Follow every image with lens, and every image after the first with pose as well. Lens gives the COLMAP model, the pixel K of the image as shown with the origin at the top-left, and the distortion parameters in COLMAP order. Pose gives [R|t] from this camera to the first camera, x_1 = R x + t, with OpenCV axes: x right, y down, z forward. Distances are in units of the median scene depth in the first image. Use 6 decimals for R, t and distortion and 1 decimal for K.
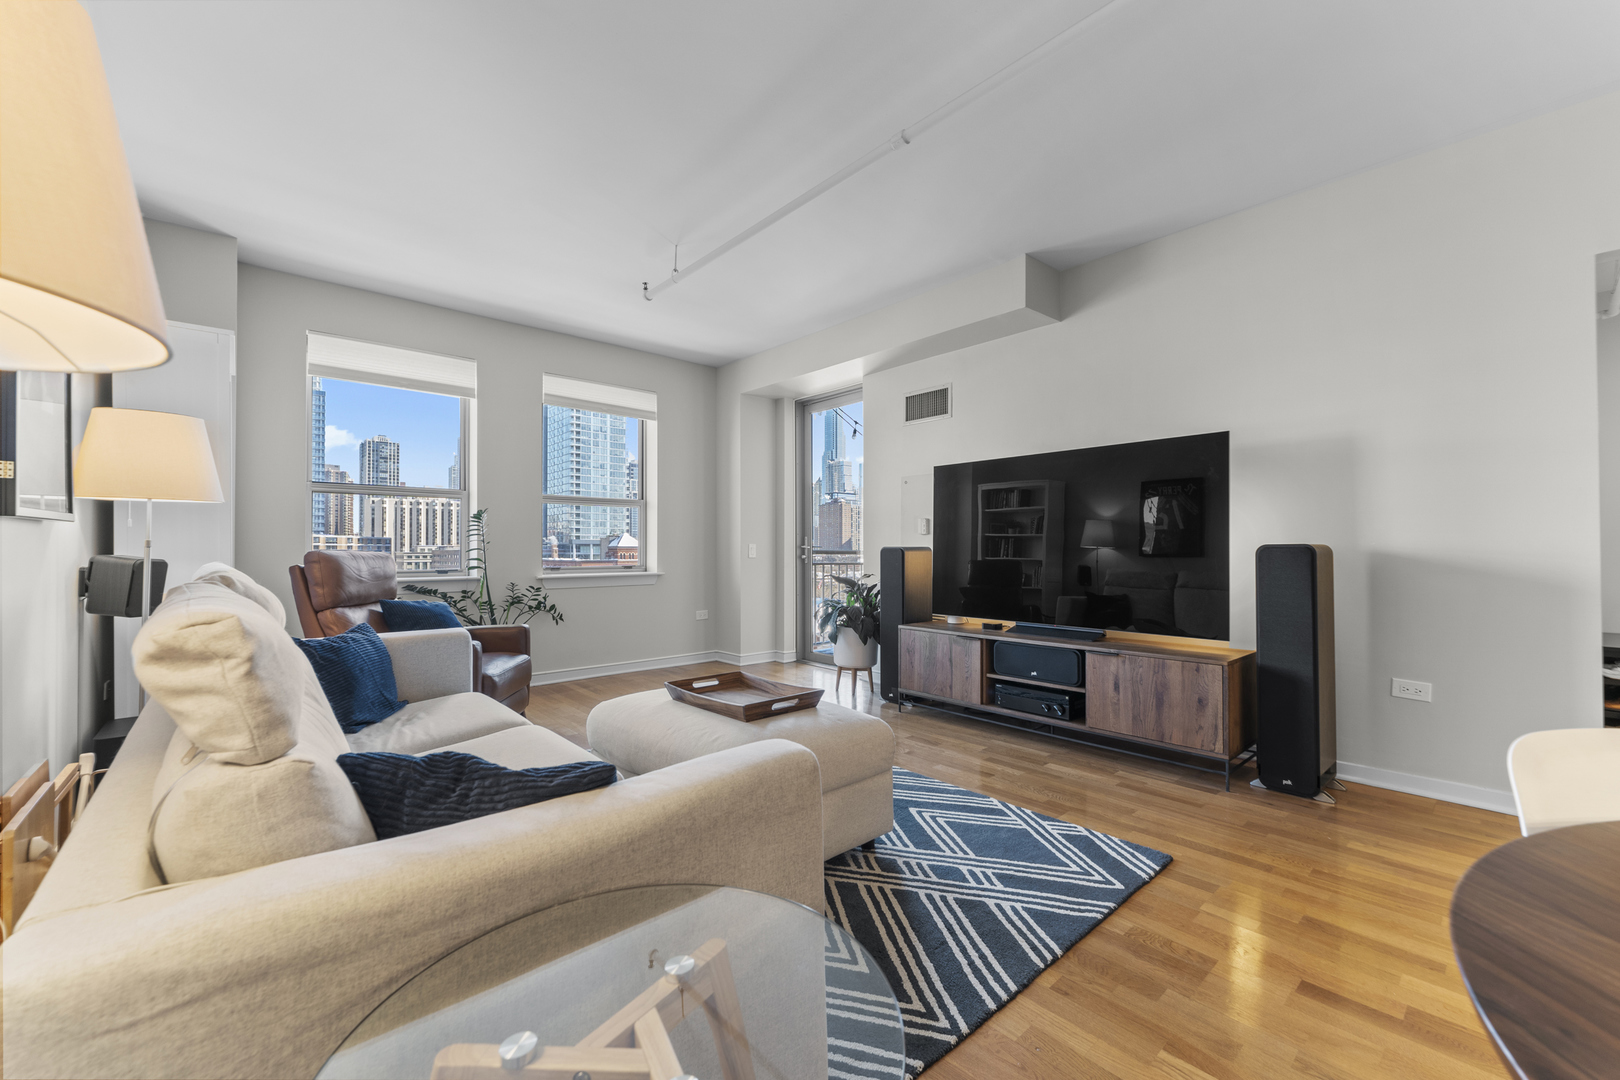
lens RADIAL K [[647.3, 0, 813.1], [0, 647.3, 542.9], [0, 0, 1]] dist [-0.000957, -0.000060]
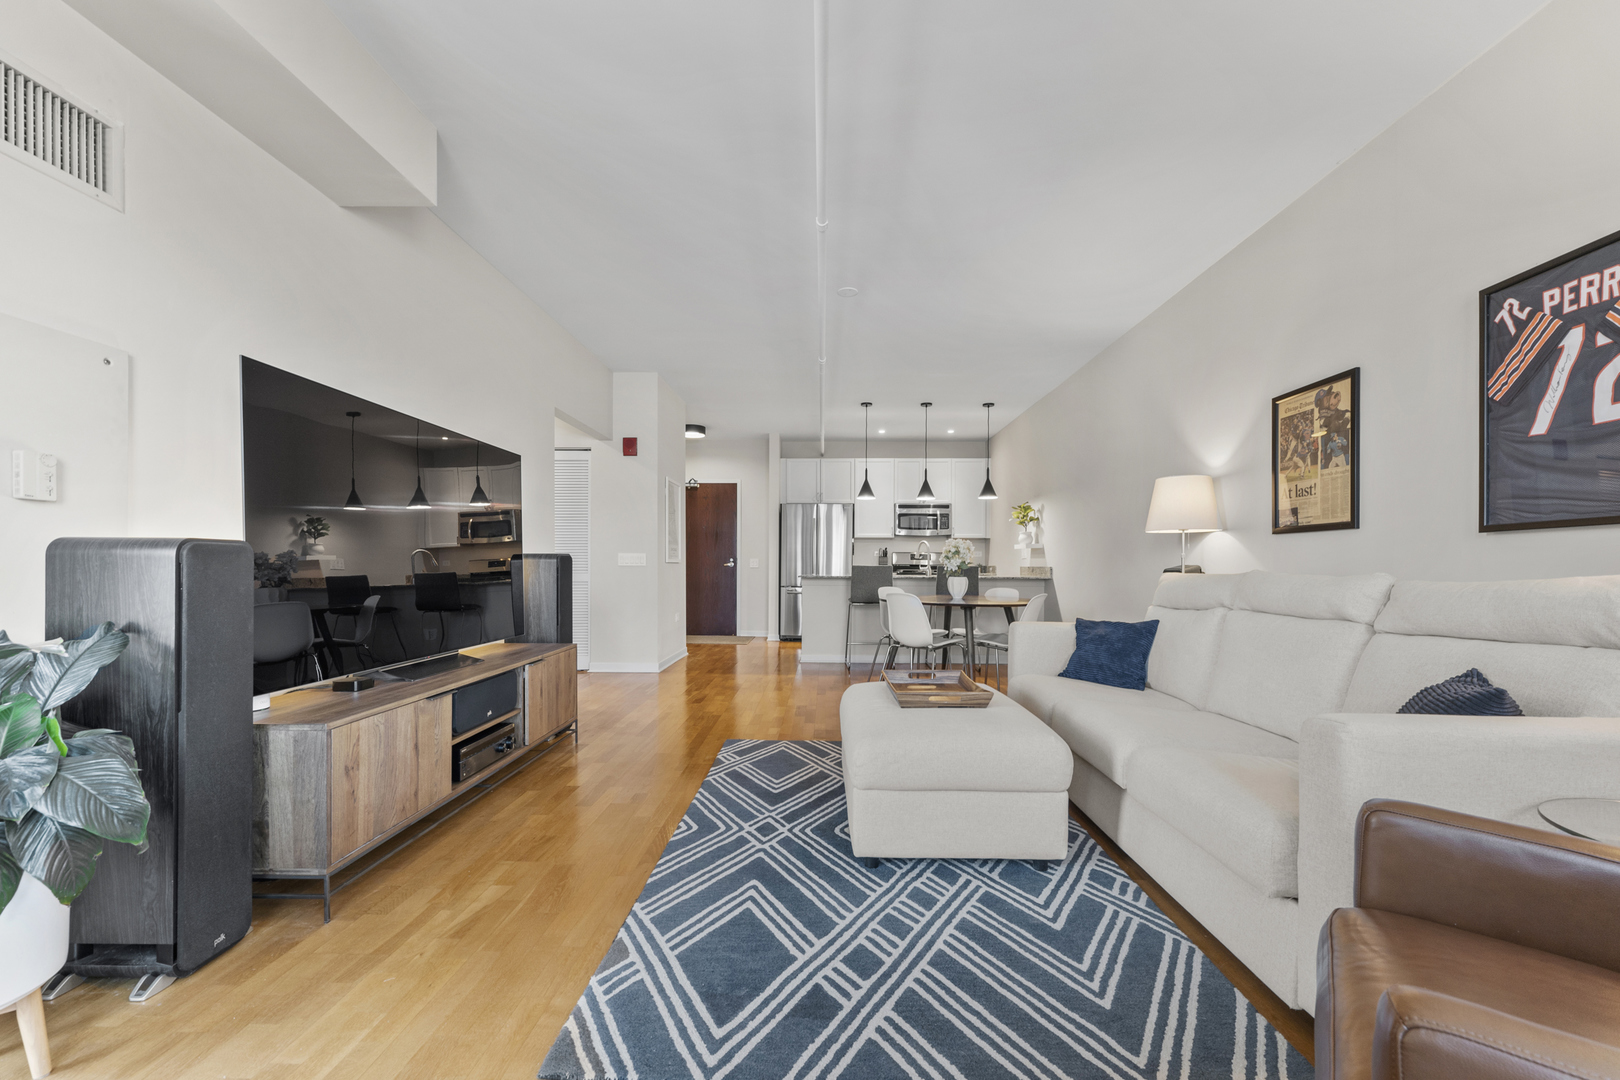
lens RADIAL K [[656.5, 0, 811.7], [0, 656.5, 568.6], [0, 0, 1]] dist [0.000381, -0.000043]
pose [[-0.730397, -0.006051, 0.682996, -0.786297], [-0.011028, 0.999935, -0.002934, 0.040860], [-0.682934, -0.009675, -0.730416, 2.138607]]
